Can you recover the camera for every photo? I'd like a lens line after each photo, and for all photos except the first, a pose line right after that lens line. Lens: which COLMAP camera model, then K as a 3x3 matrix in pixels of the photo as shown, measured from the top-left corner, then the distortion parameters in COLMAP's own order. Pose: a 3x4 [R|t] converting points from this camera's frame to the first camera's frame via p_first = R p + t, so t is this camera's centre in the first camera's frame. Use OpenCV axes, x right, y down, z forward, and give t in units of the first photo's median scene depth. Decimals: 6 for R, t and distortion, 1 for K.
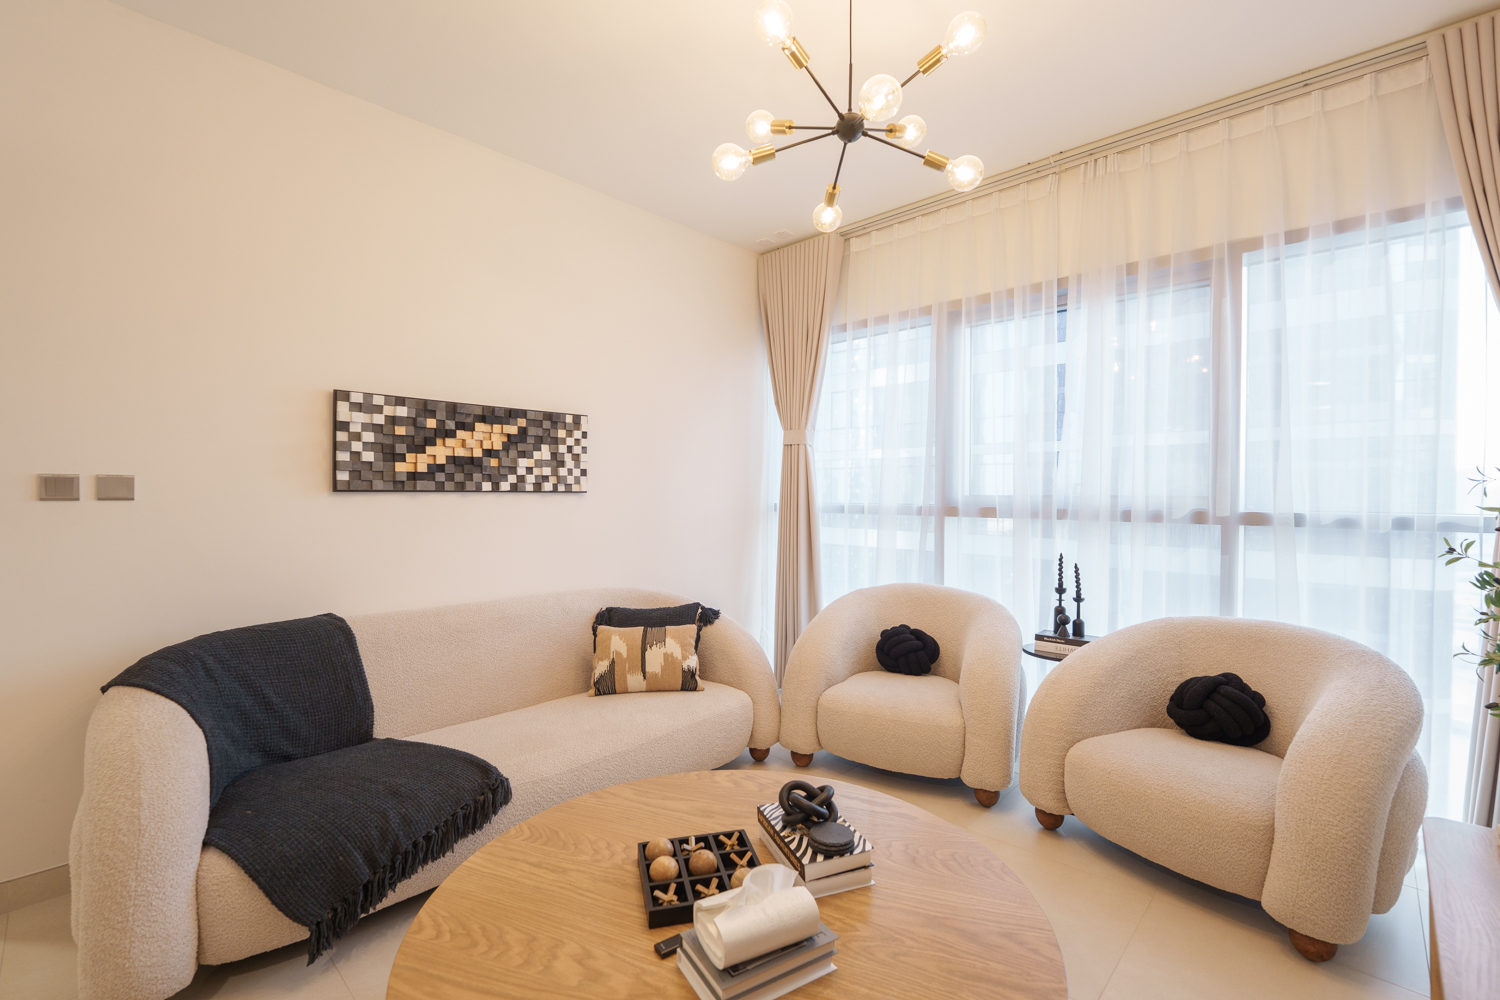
lens RADIAL K [[619.2, 0, 739.2], [0, 619.2, 499.0], [0, 0, 1]] dist [-0.003142, -0.000716]
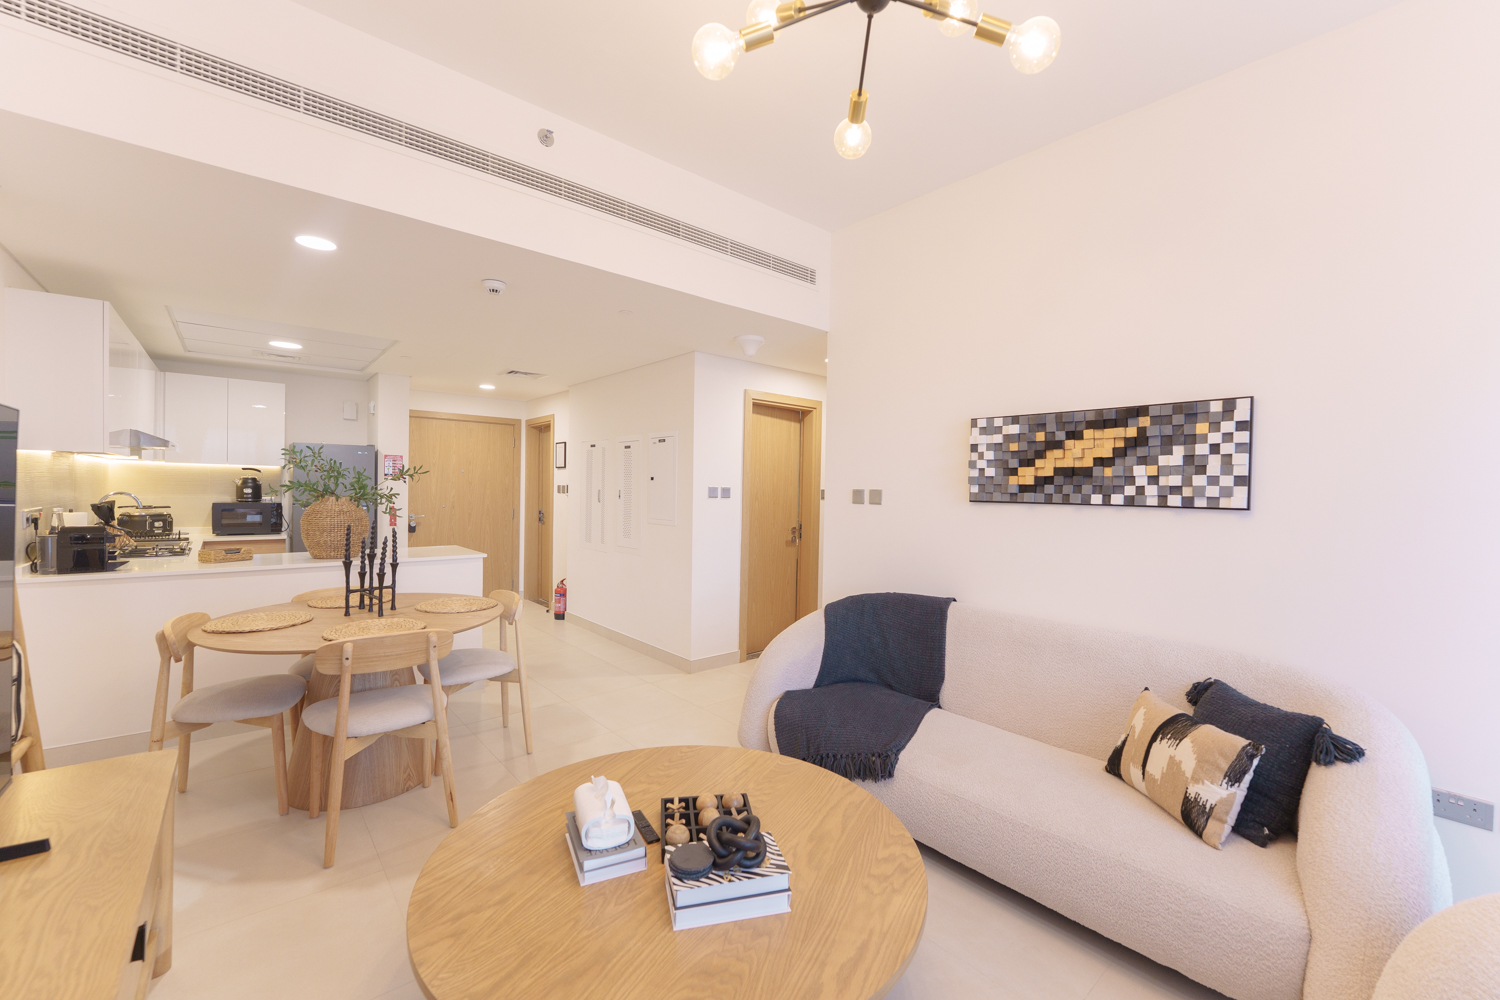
lens RADIAL K [[631.9, 0, 728.9], [0, 631.9, 499.2], [0, 0, 1]] dist [-0.002728, -0.000372]
pose [[-0.104477, 0.008199, -0.994494, 0.582069], [-0.029228, 0.999509, 0.011311, -0.015769], [0.994098, 0.030249, -0.104186, 0.592565]]
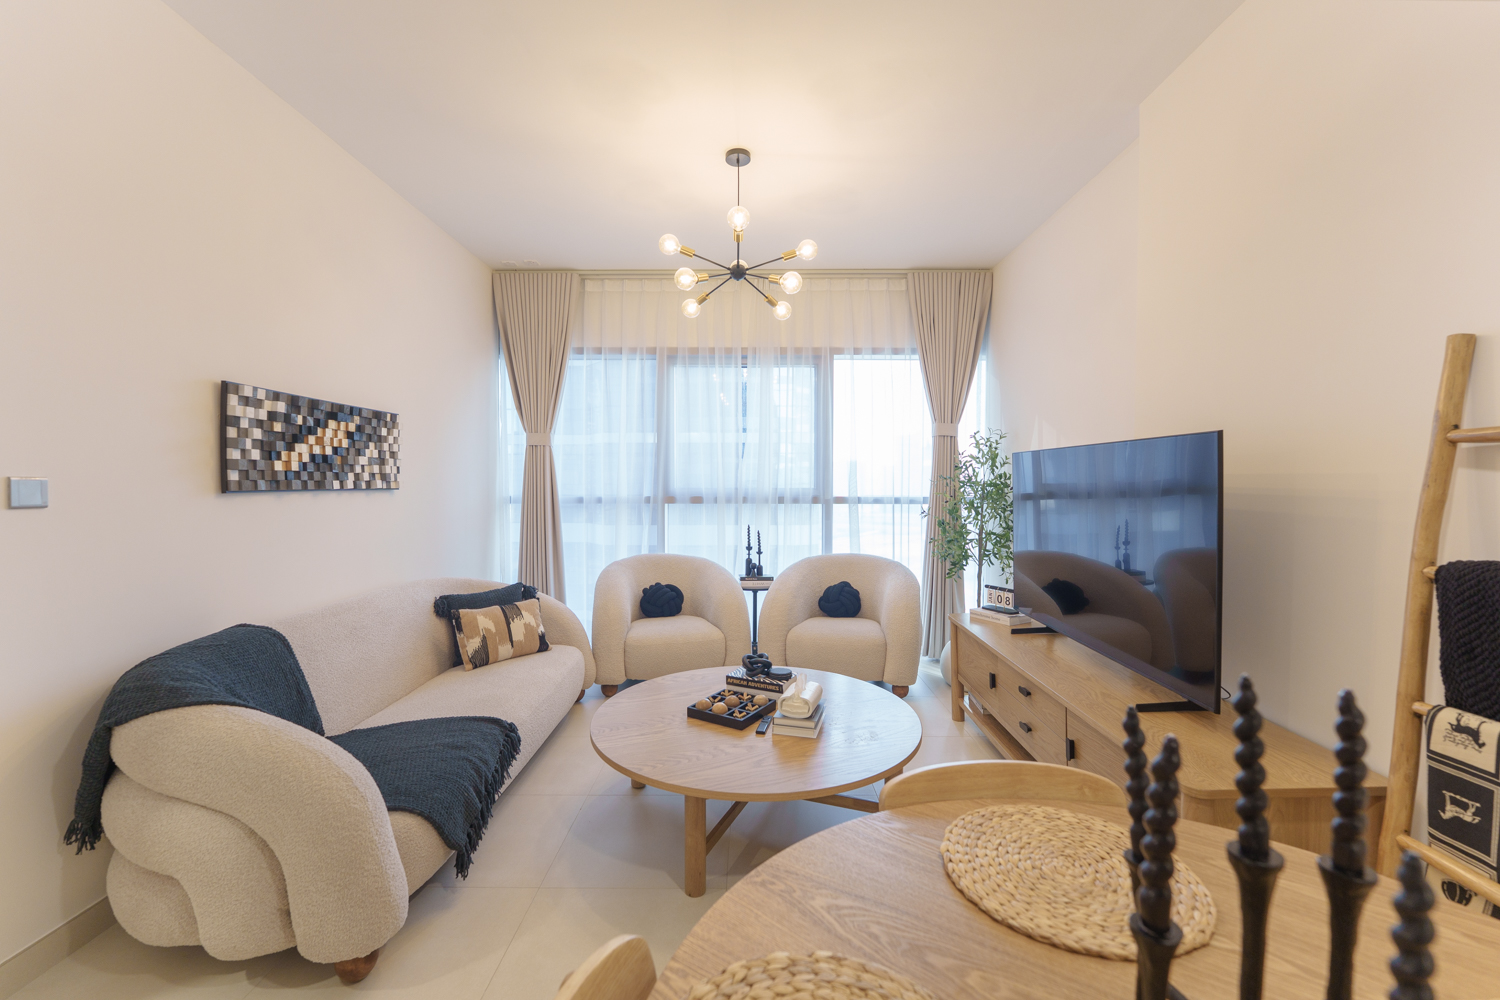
lens RADIAL K [[658.0, 0, 691.4], [0, 658.0, 500.5], [0, 0, 1]] dist [-0.003469, -0.001007]
pose [[0.750656, -0.023489, 0.660275, -0.705107], [0.010156, 0.999660, 0.024017, -0.015639], [-0.660615, -0.011322, 0.750640, -0.161796]]
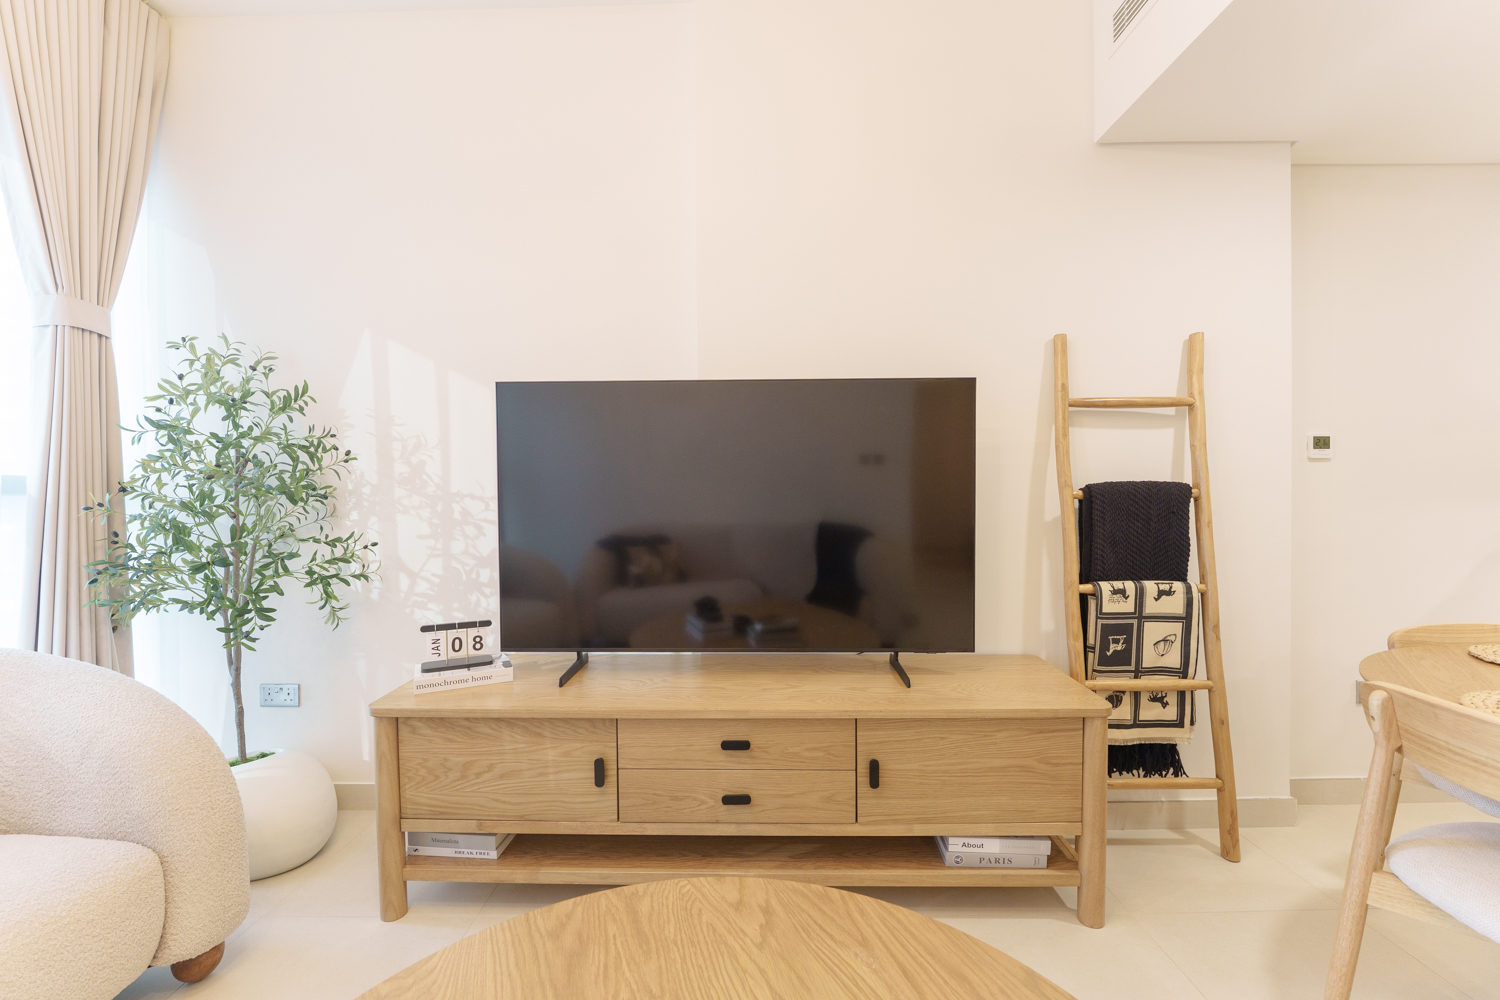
lens RADIAL K [[631.9, 0, 728.9], [0, 631.9, 499.2], [0, 0, 1]] dist [-0.002728, -0.000372]
pose [[-0.729637, -0.001466, 0.683834, -0.108881], [0.015645, 0.999700, 0.018835, 0.047836], [-0.683656, 0.024441, -0.729395, 0.674475]]
